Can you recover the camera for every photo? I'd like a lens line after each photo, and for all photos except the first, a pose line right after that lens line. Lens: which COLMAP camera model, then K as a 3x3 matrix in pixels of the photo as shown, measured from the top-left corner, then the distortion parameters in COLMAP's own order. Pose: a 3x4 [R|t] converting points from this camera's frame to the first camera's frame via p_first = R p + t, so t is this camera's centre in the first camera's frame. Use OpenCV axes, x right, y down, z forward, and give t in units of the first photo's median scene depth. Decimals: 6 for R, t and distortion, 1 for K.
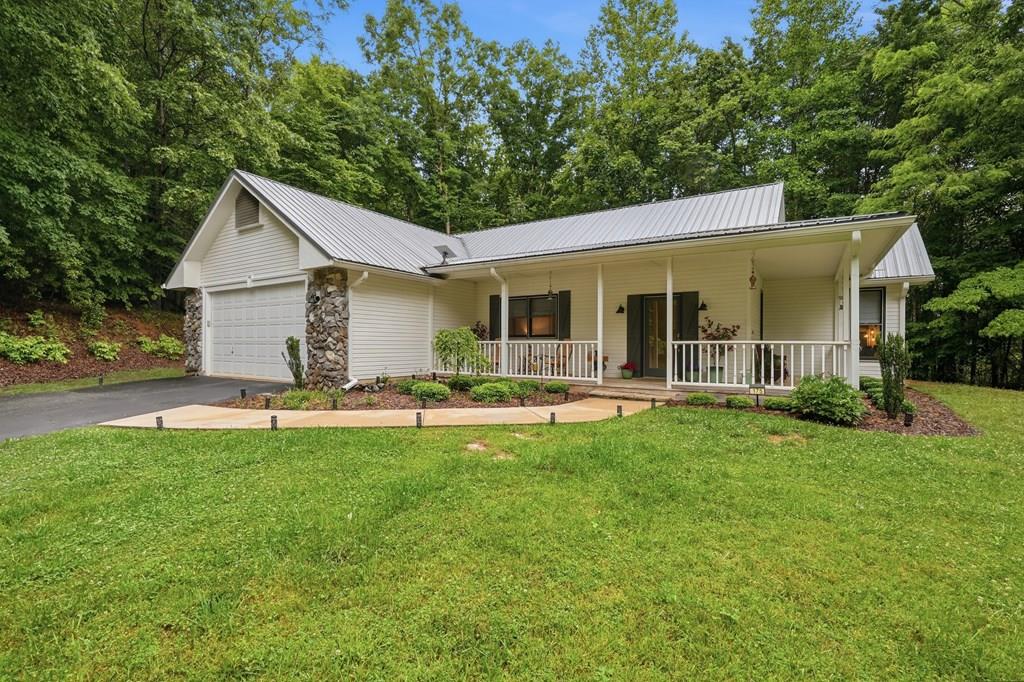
lens RADIAL K [[469.3, 0, 508.0], [0, 469.3, 344.3], [0, 0, 1]] dist [-0.009774, 0.003237]
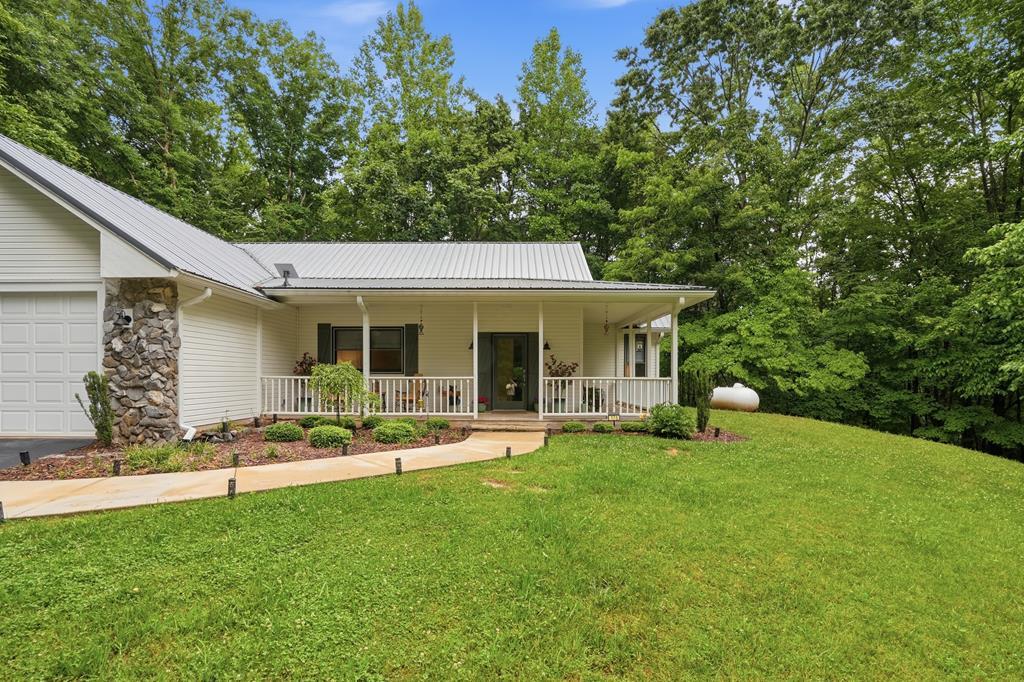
lens RADIAL K [[494.2, 0, 510.1], [0, 494.2, 378.8], [0, 0, 1]] dist [-0.008733, 0.003072]
pose [[0.841150, -0.004568, 0.540783, -0.292256], [0.000164, 0.999966, 0.008192, -0.010333], [-0.540802, -0.006802, 0.841122, 0.034365]]
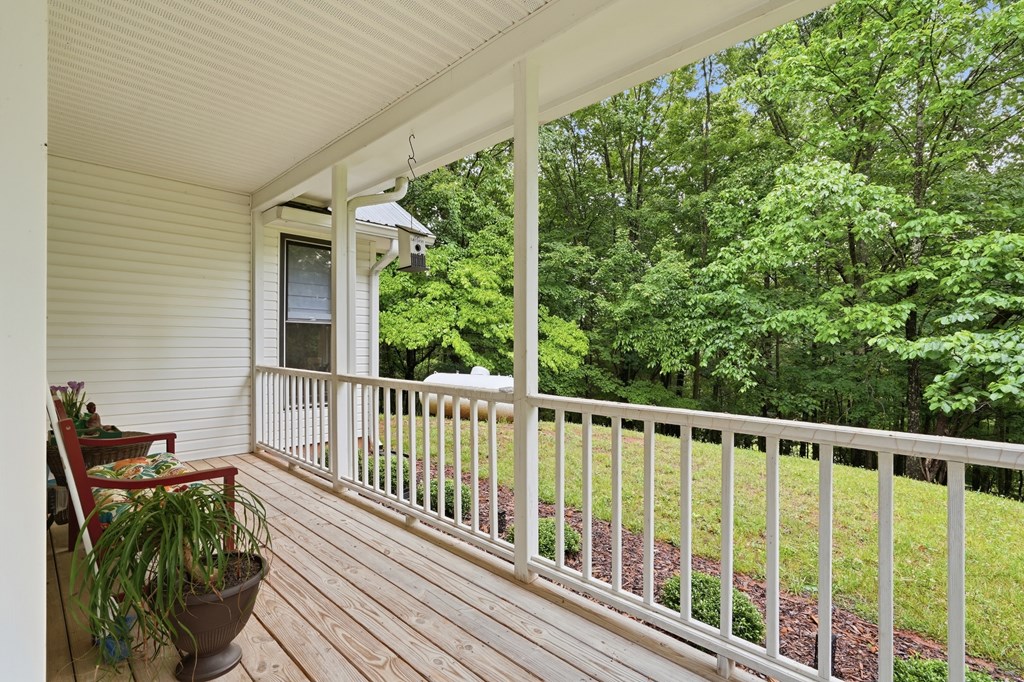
lens RADIAL K [[469.3, 0, 512.4], [0, 469.3, 346.3], [0, 0, 1]] dist [-0.009774, 0.003237]
pose [[0.183701, -0.003001, 0.982978, 0.397700], [-0.004353, 0.999983, 0.003867, -0.023353], [-0.982973, -0.004989, 0.183685, 0.795353]]
